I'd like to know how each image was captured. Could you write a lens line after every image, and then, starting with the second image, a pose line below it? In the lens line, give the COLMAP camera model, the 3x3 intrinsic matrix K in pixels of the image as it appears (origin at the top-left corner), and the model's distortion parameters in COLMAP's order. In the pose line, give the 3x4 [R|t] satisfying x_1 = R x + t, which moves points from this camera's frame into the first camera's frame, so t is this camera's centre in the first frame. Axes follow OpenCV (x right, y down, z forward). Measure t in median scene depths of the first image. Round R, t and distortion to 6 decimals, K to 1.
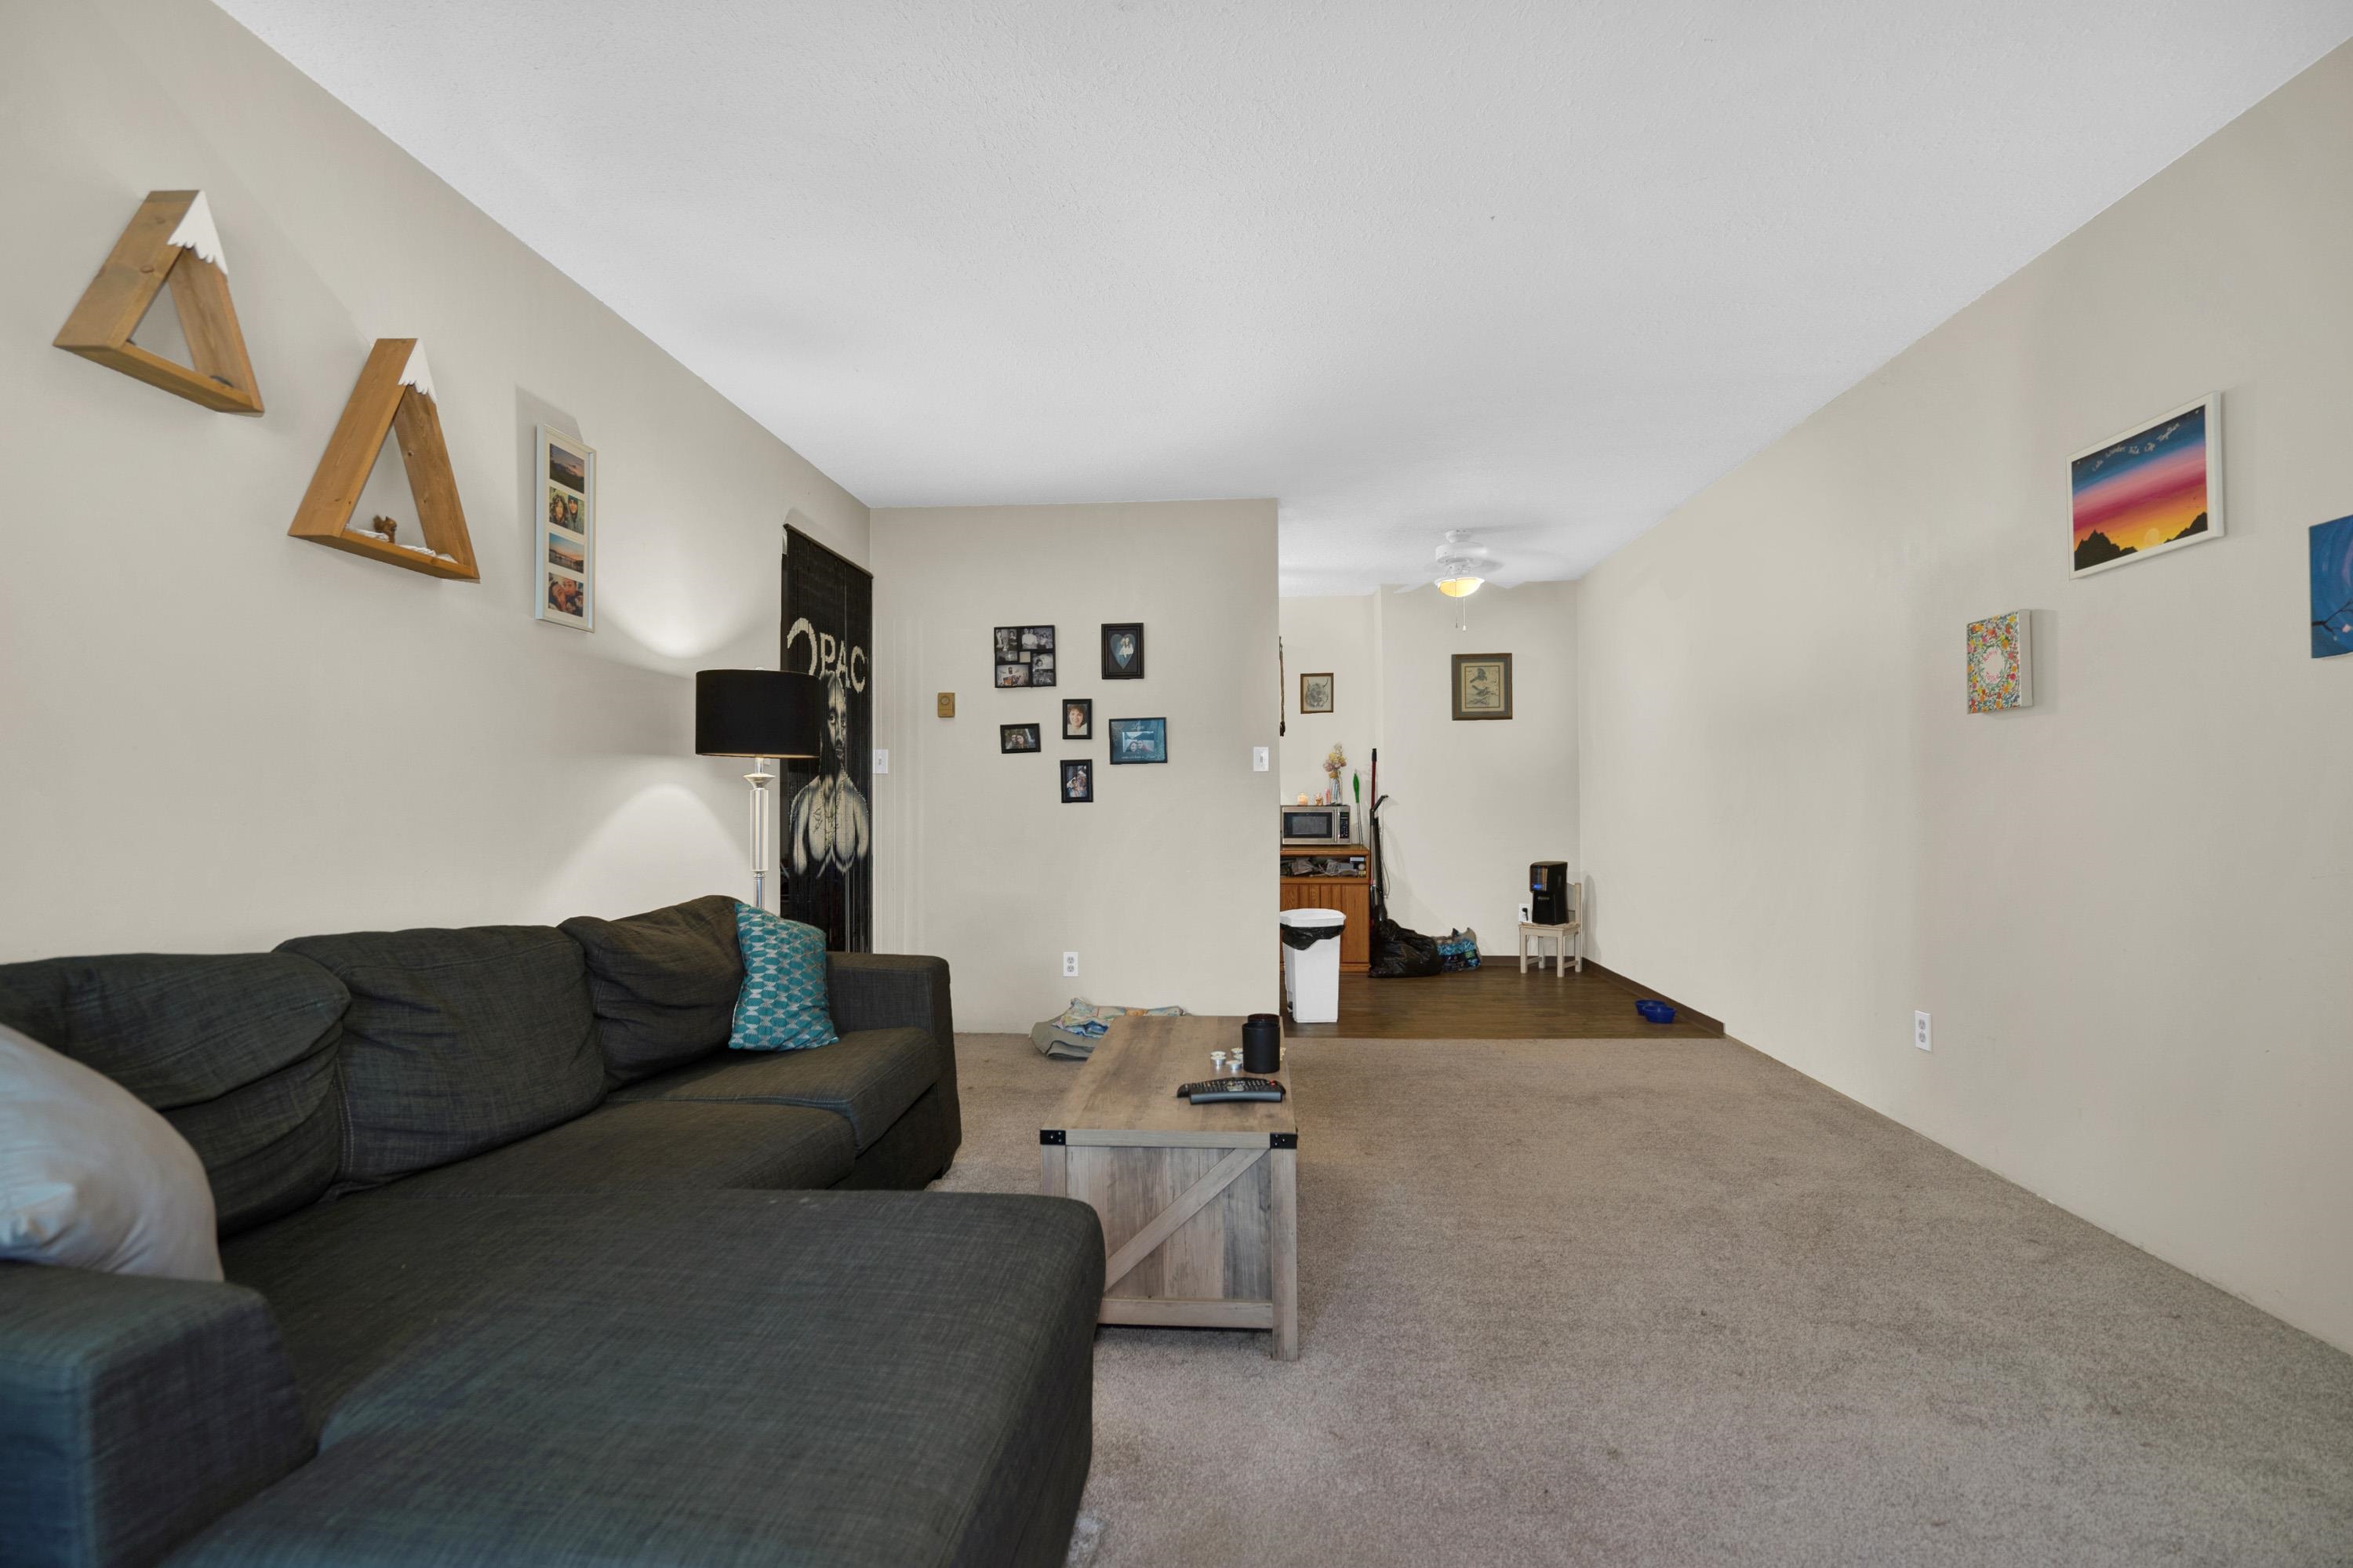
lens RADIAL K [[1079.7, 0, 1161.0], [0, 1079.7, 795.5], [0, 0, 1]] dist [-0.005559, 0.003039]
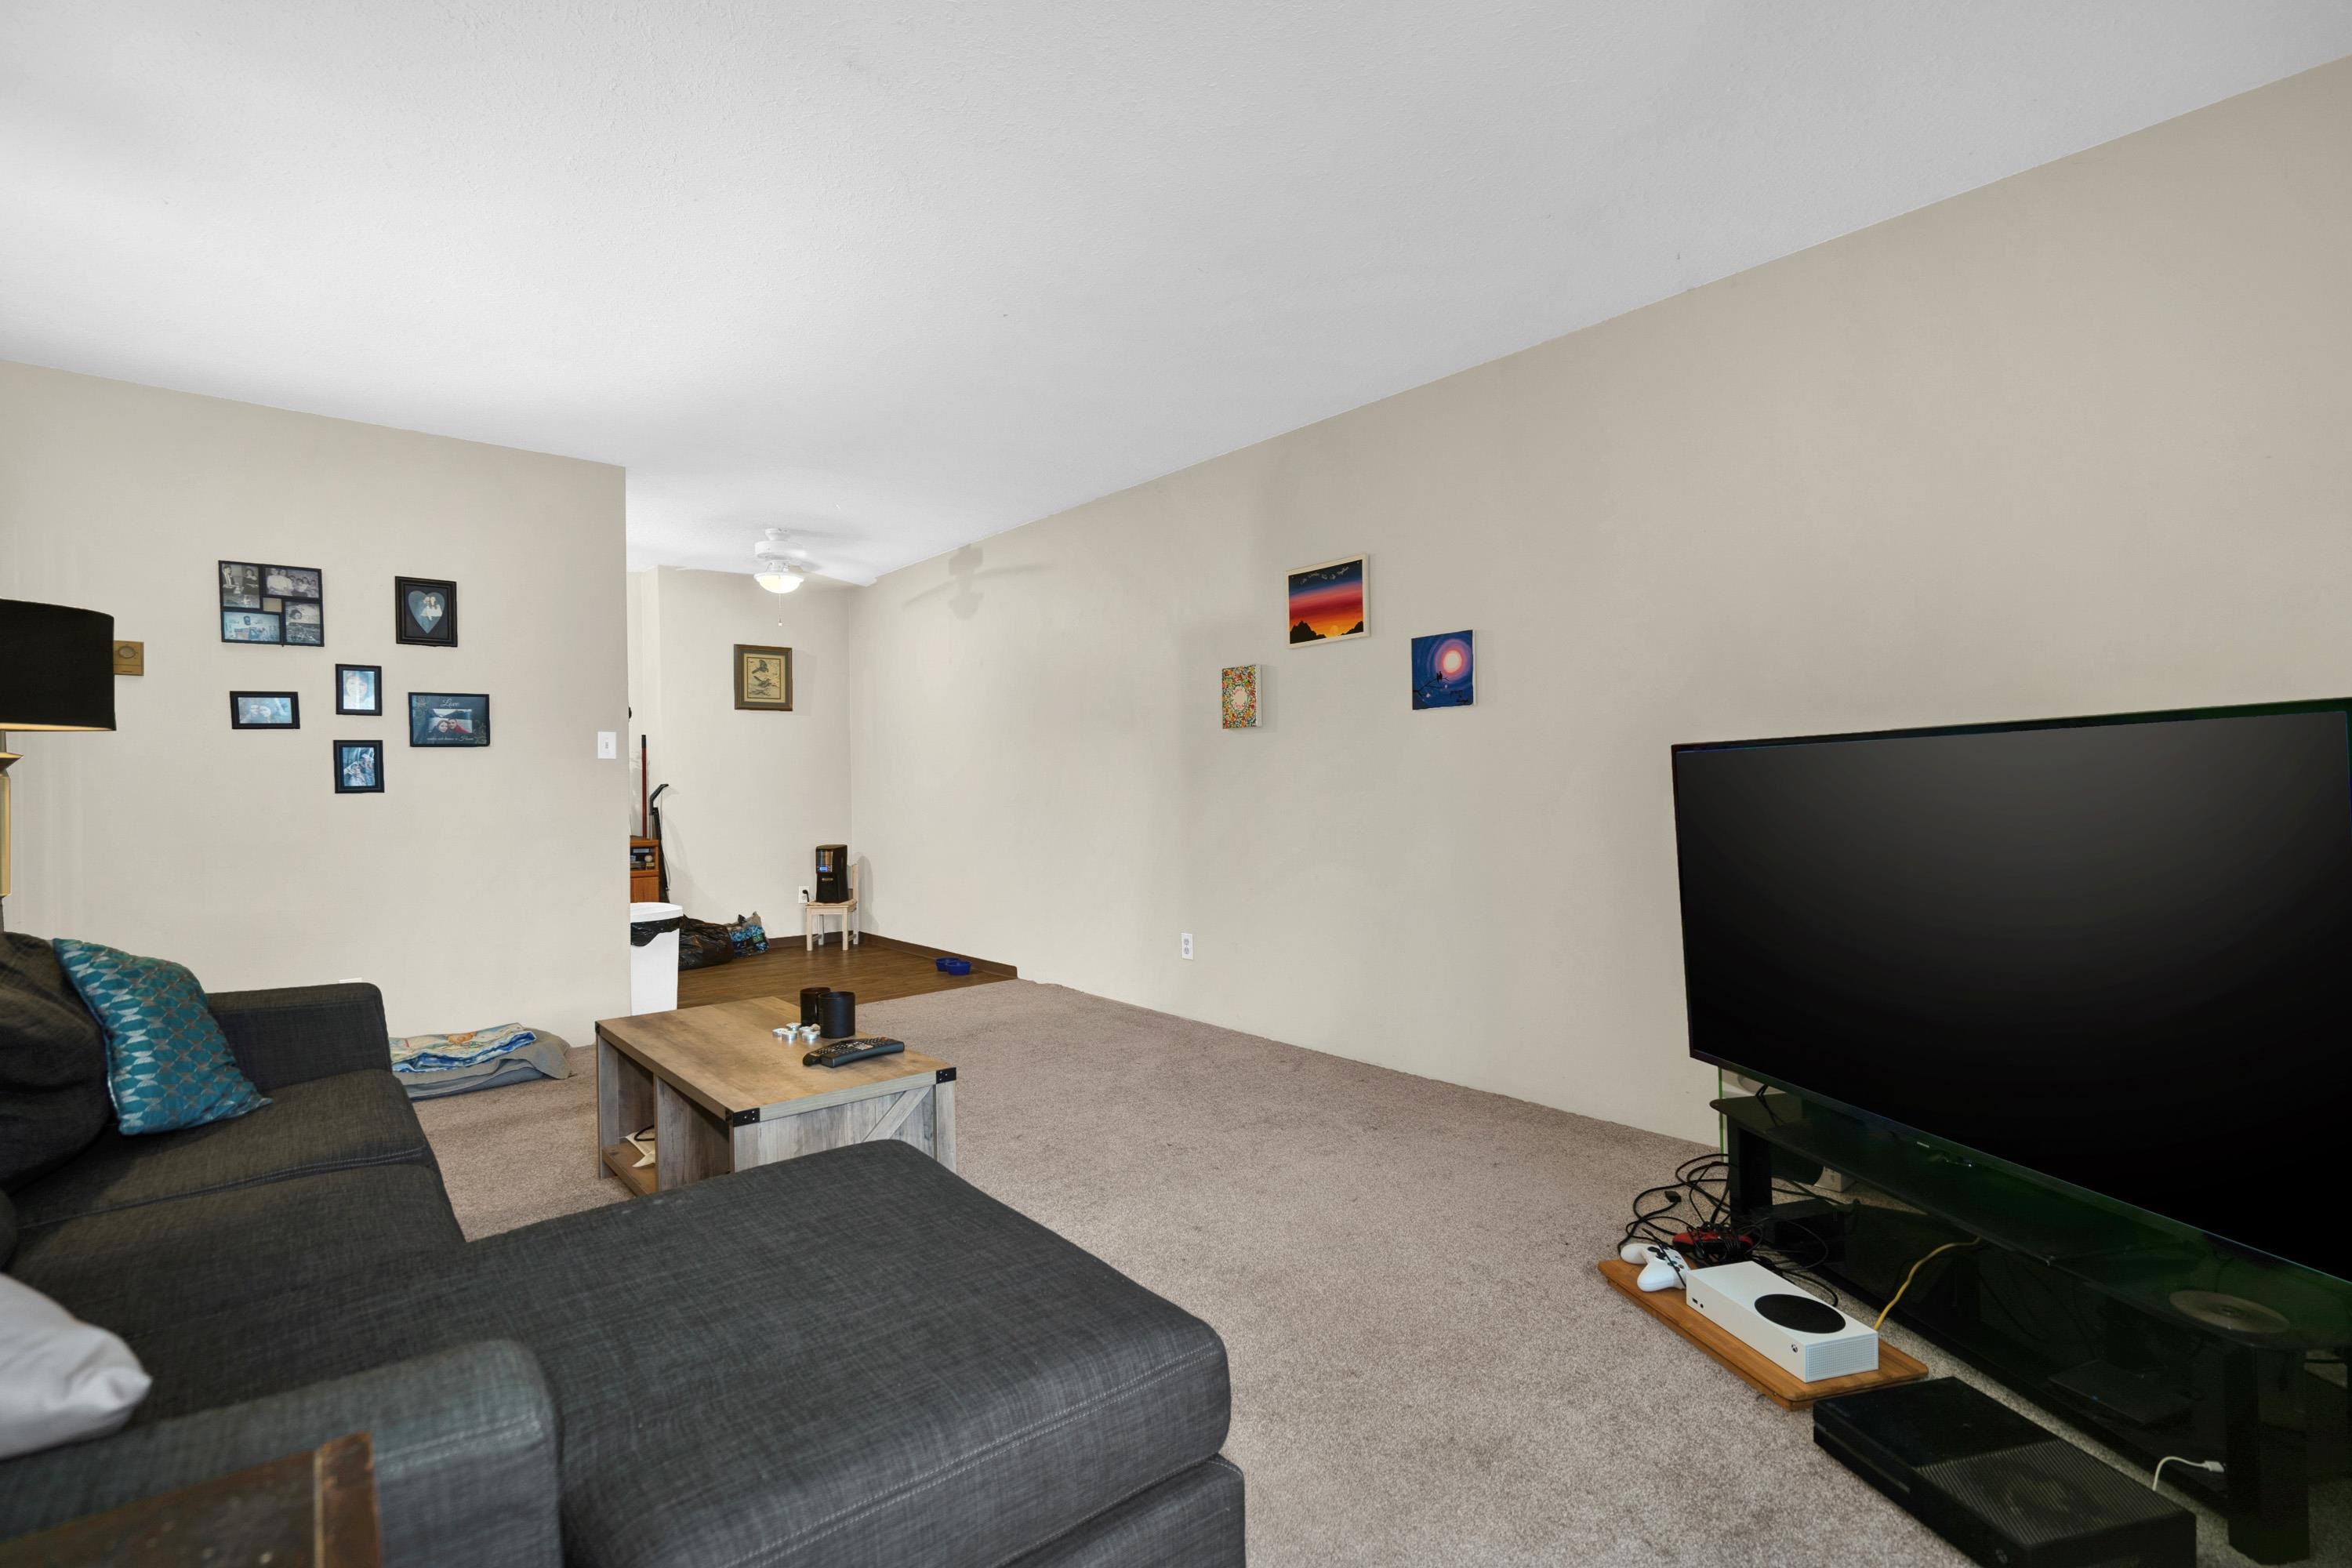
lens RADIAL K [[1079.2, 0, 1182.9], [0, 1079.2, 792.1], [0, 0, 1]] dist [-0.005559, 0.003039]
pose [[0.695563, -0.006234, 0.718439, -0.389792], [0.000557, 0.999967, 0.008138, -0.000651], [-0.718465, -0.005261, 0.695543, -0.007175]]
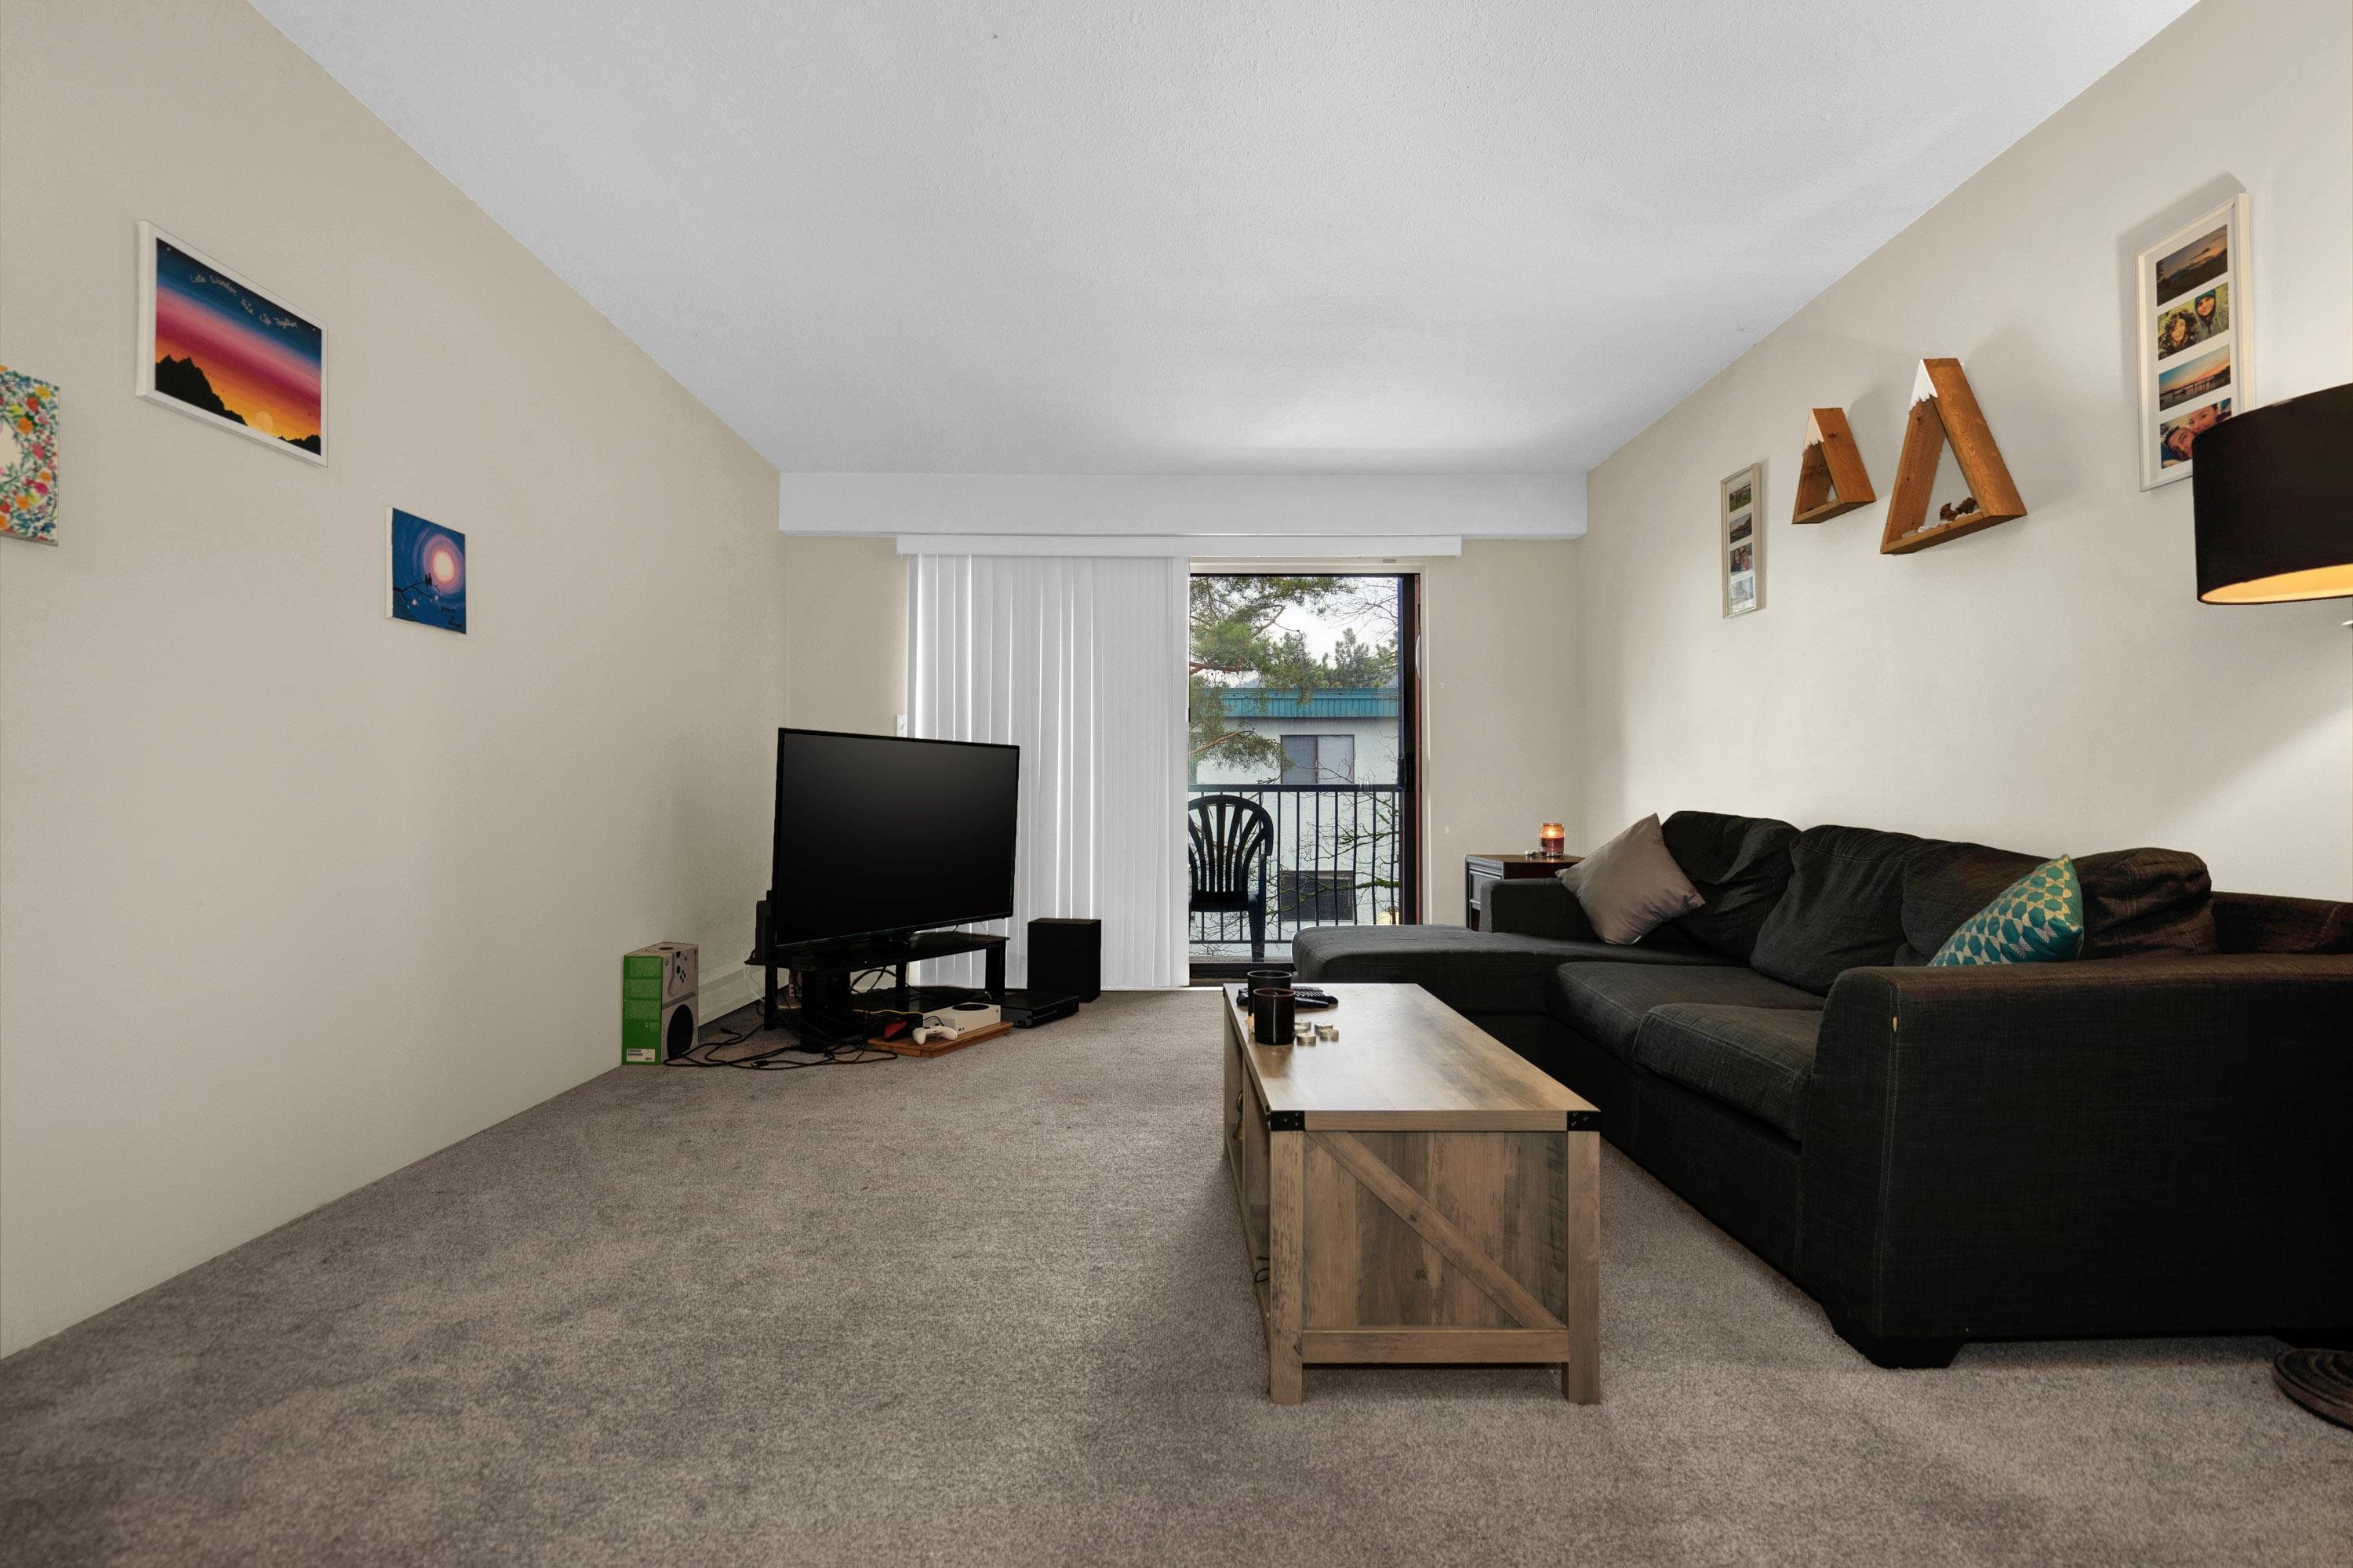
lens RADIAL K [[1079.7, 0, 1163.0], [0, 1079.7, 800.0], [0, 0, 1]] dist [-0.005559, 0.003039]
pose [[-0.995632, 0.004091, -0.093269, 0.227492], [0.005773, 0.999825, -0.017767, 0.075832], [0.093181, -0.018228, -0.995482, 1.636197]]
